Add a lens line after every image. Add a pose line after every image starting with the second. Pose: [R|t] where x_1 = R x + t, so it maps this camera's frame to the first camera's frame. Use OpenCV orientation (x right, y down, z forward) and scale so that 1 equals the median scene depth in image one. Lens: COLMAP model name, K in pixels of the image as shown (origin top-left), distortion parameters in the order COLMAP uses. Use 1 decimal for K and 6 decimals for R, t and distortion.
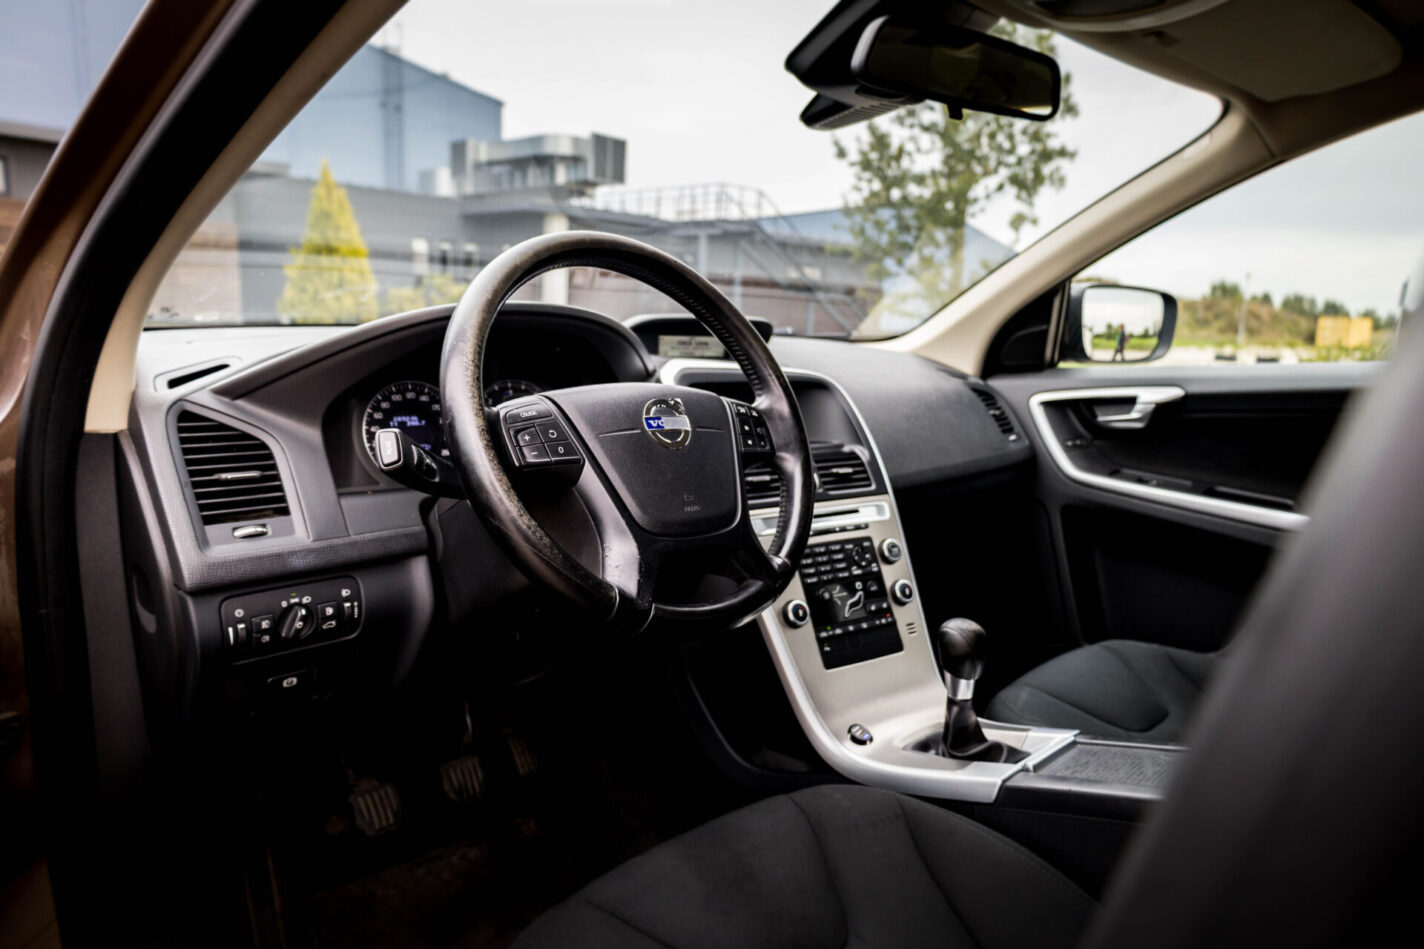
lens RADIAL K [[957.3, 0, 725.9], [0, 957.3, 480.7], [0, 0, 1]] dist [0.032120, -0.004013]
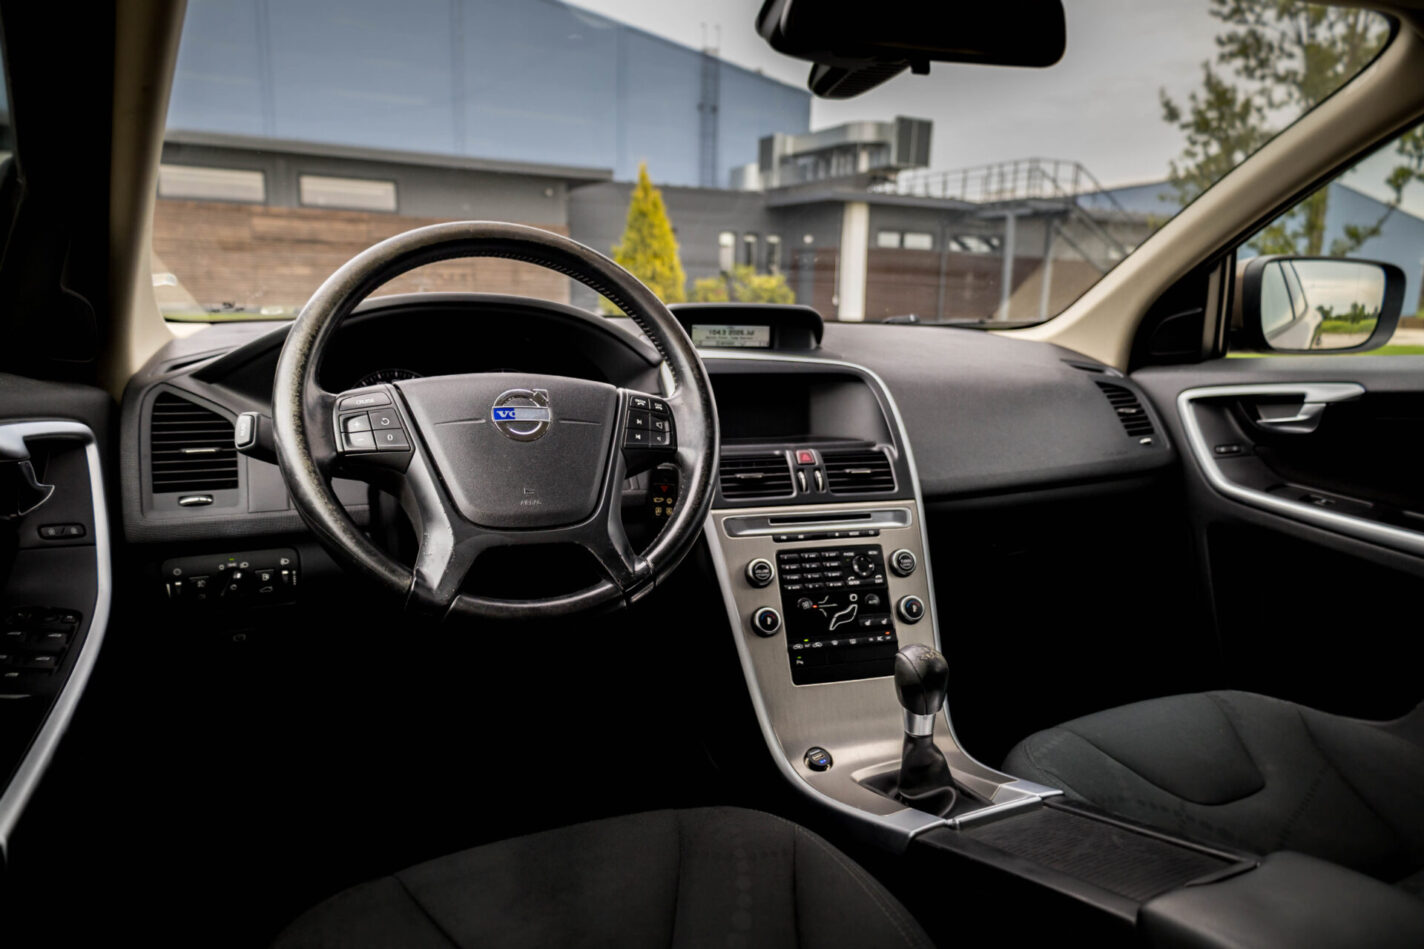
lens RADIAL K [[957.3, 0, 707.2], [0, 957.3, 486.0], [0, 0, 1]] dist [0.032120, -0.004013]
pose [[0.940607, 0.048936, -0.335953, 0.301431], [-0.043403, 0.998770, 0.023965, -0.012082], [0.336713, -0.007960, 0.941574, 0.091855]]
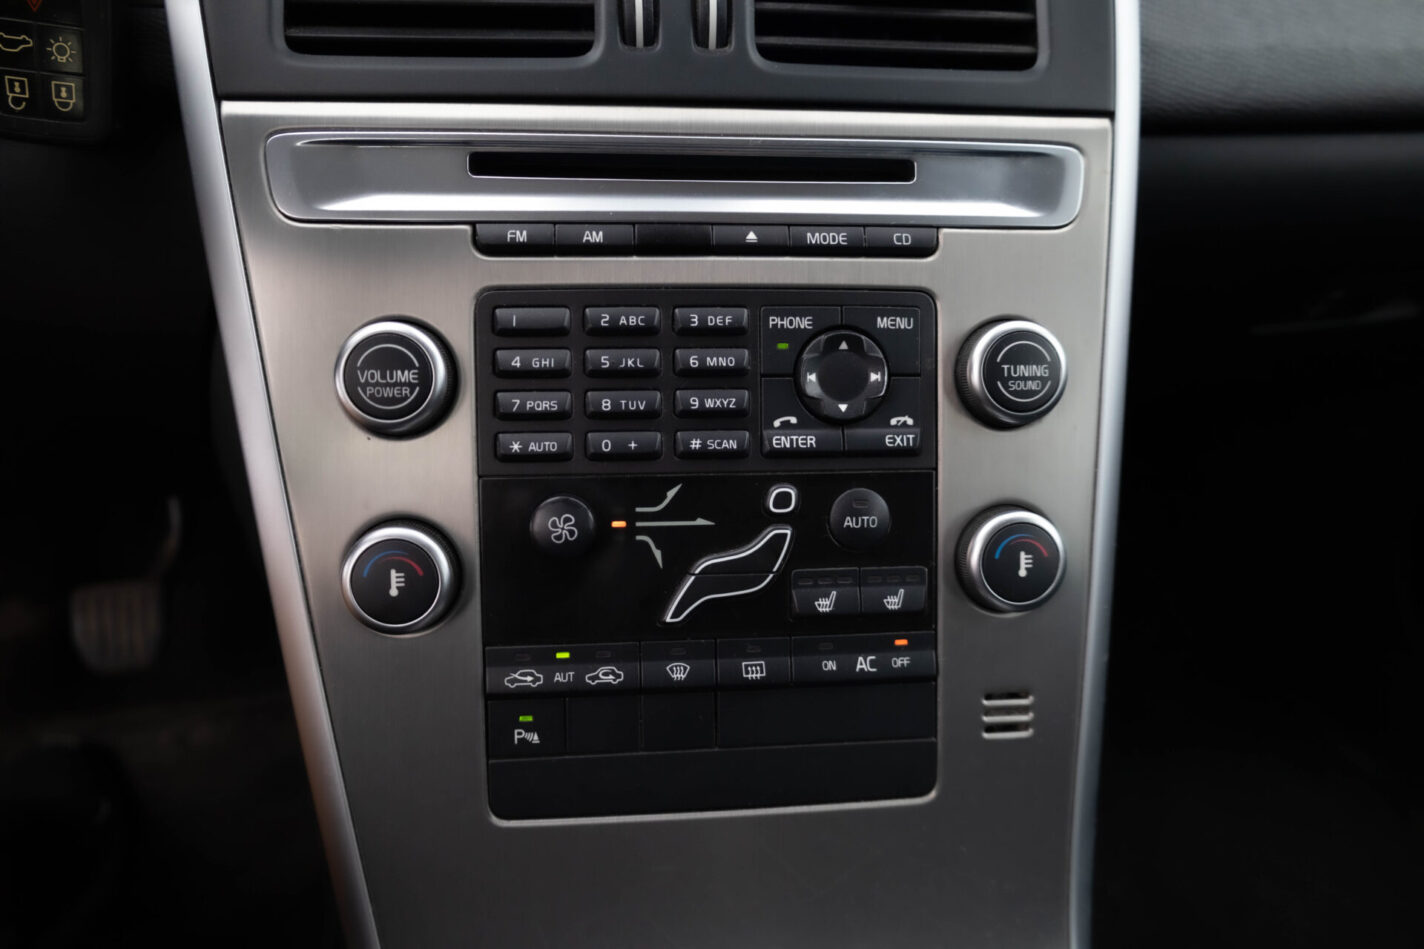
lens RADIAL K [[1045.3, 0, 712.2], [0, 1045.3, 477.5], [0, 0, 1]] dist [-0.010080, 0.003598]
pose [[0.870571, 0.250595, -0.423449, 0.223403], [-0.097861, 0.931582, 0.350112, 0.017912], [0.482213, -0.263358, 0.835531, 0.763683]]
